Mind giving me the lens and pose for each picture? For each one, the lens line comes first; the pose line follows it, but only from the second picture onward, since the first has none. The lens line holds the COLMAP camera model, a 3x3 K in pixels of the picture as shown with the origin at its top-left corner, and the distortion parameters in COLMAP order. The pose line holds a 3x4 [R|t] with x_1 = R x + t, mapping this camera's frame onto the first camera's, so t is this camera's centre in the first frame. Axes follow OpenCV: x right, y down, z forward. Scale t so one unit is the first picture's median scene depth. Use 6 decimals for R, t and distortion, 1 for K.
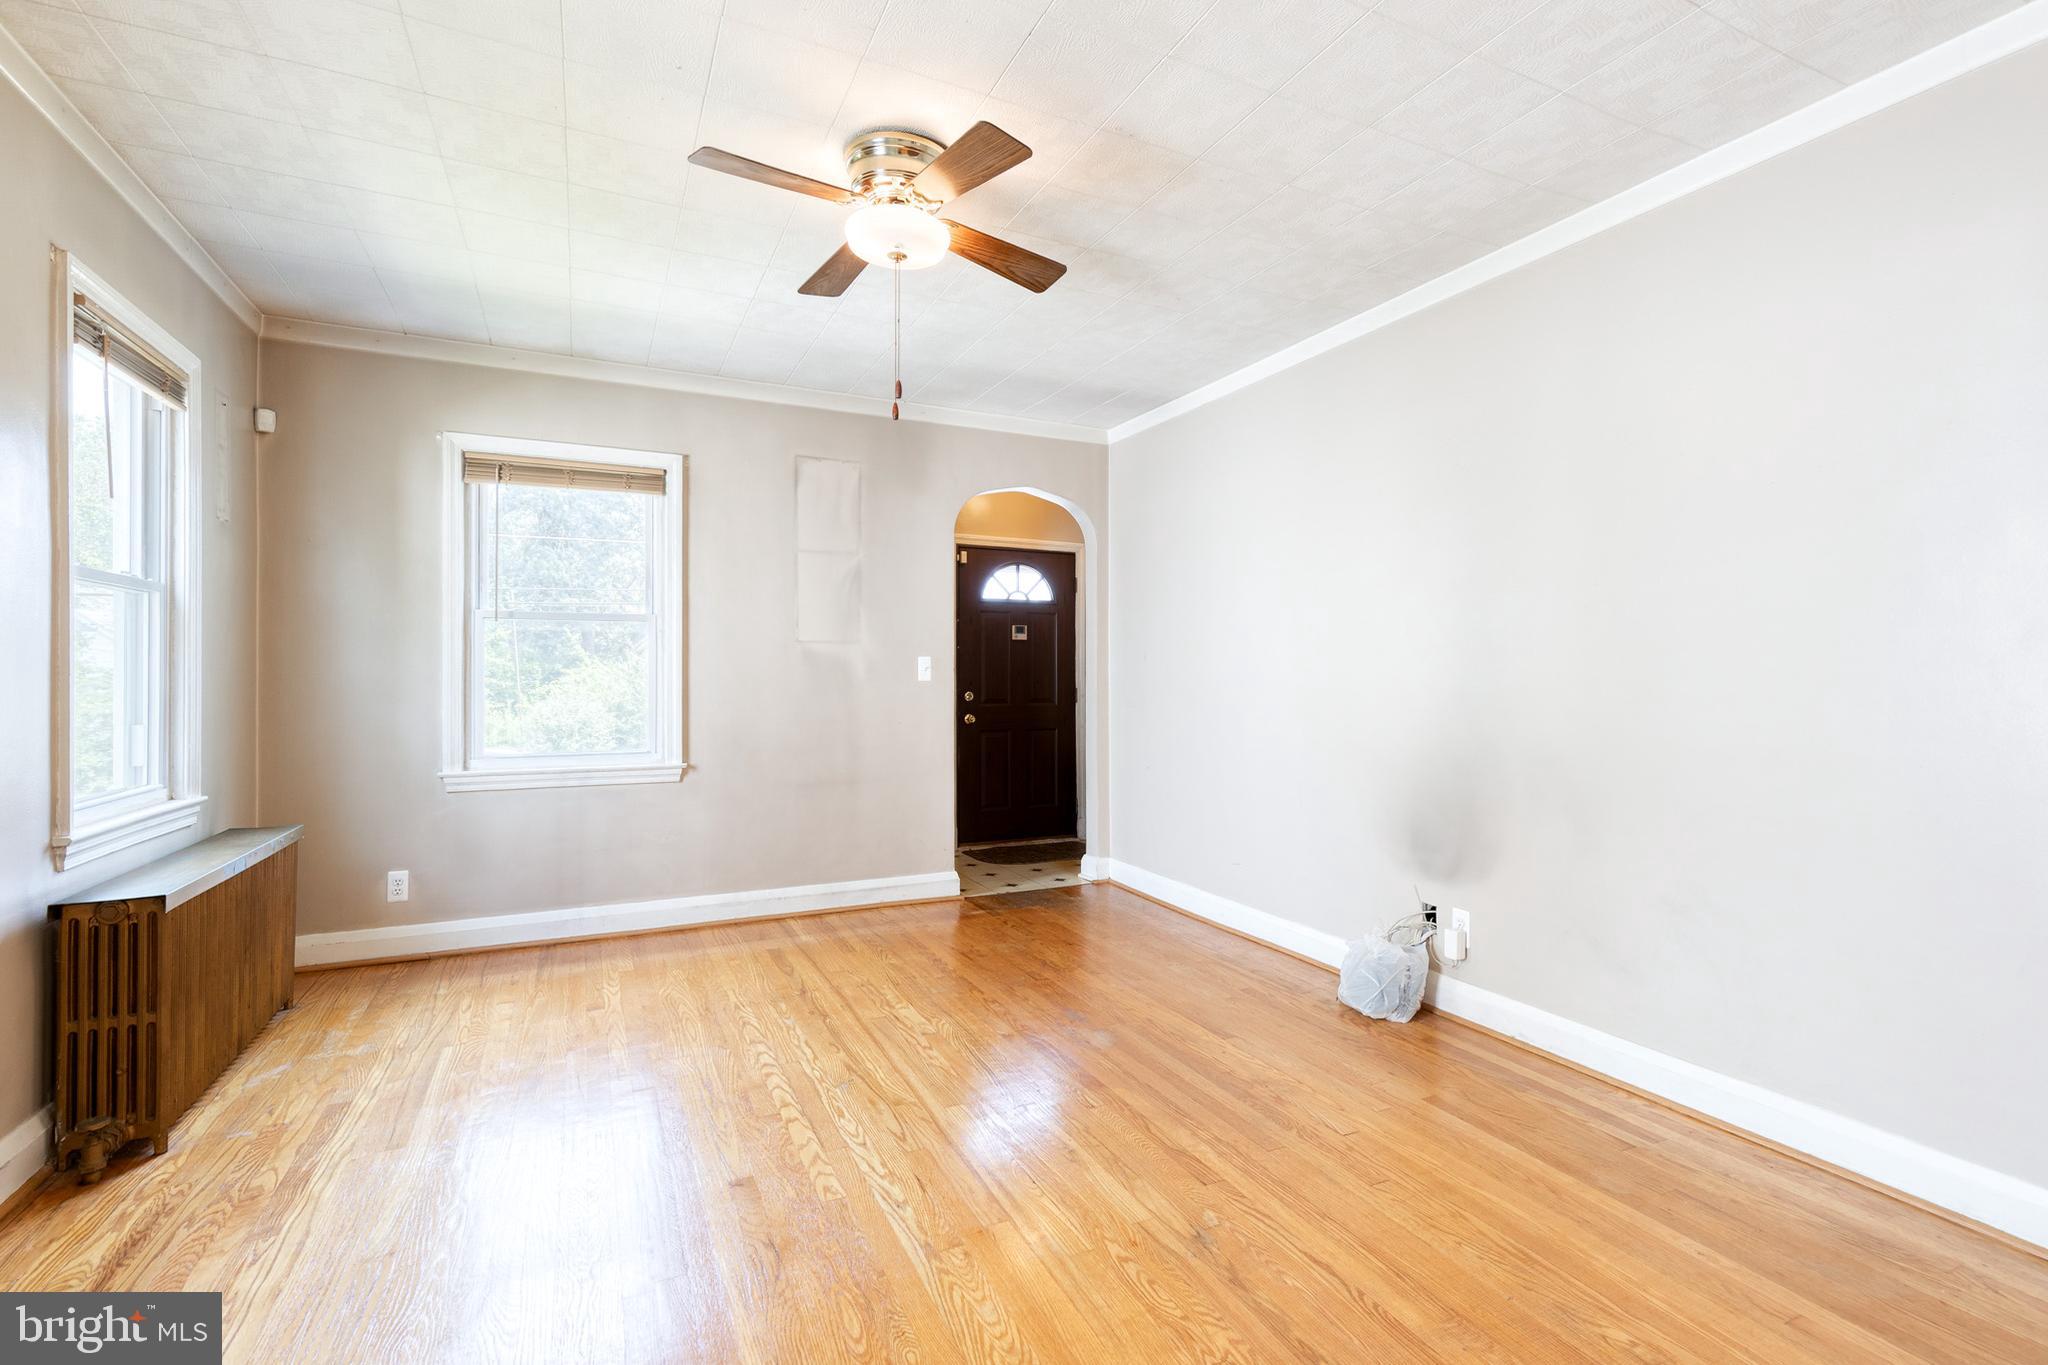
lens RADIAL K [[931.5, 0, 1038.0], [0, 931.5, 668.1], [0, 0, 1]] dist [0.010115, -0.000204]
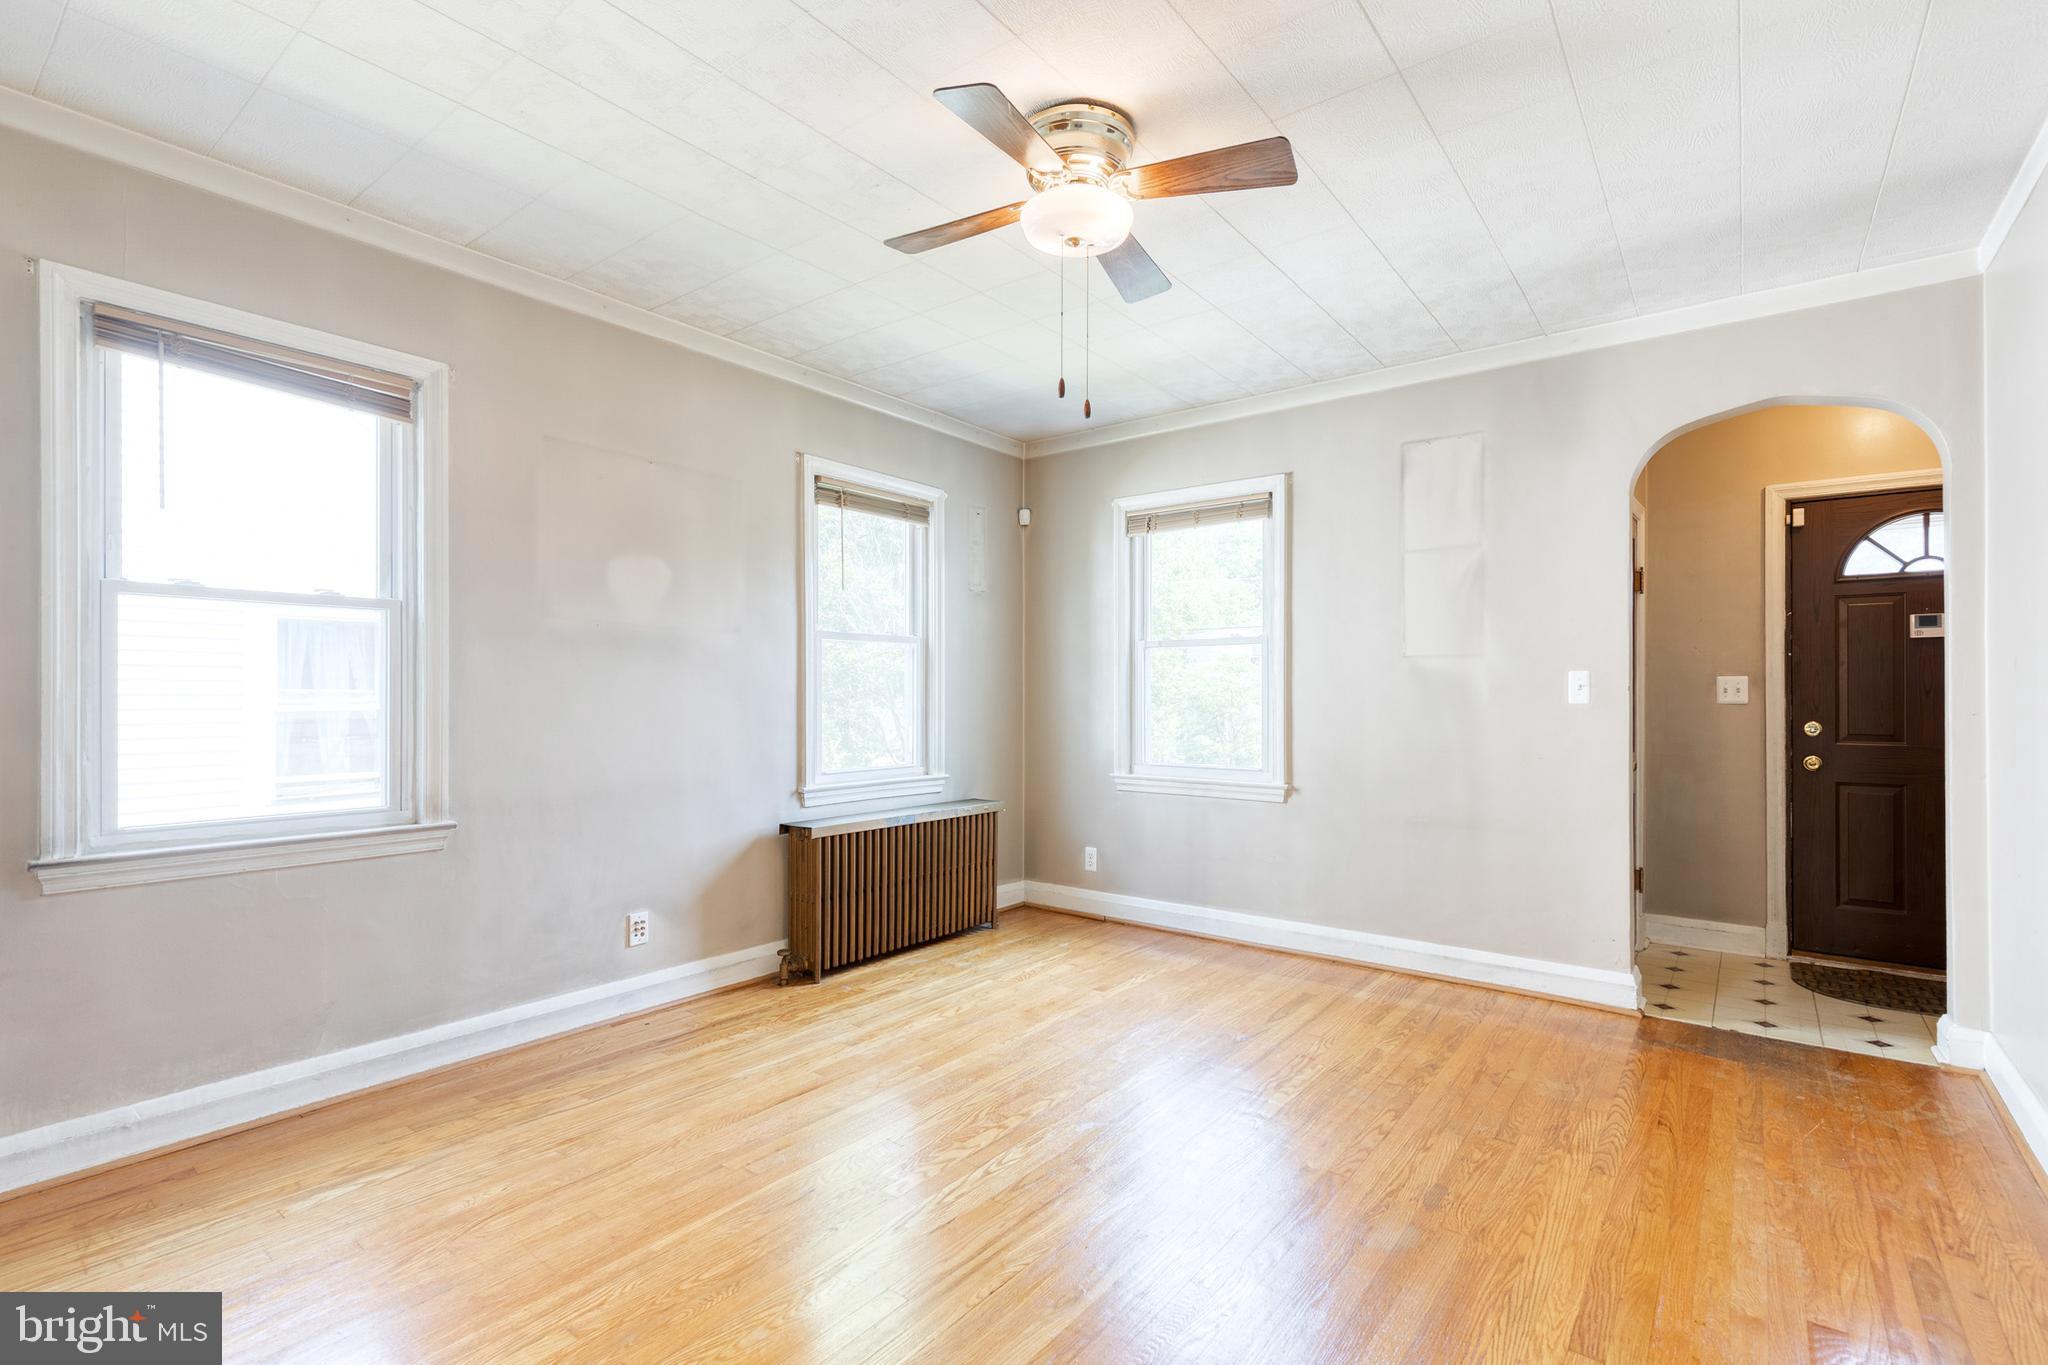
lens RADIAL K [[932.1, 0, 1055.8], [0, 932.1, 689.1], [0, 0, 1]] dist [0.008983, -0.000371]
pose [[0.461251, -0.004728, -0.887257, 0.494249], [0.006399, 0.999978, -0.002002, 0.001369], [0.887247, -0.004754, 0.461271, 0.418432]]
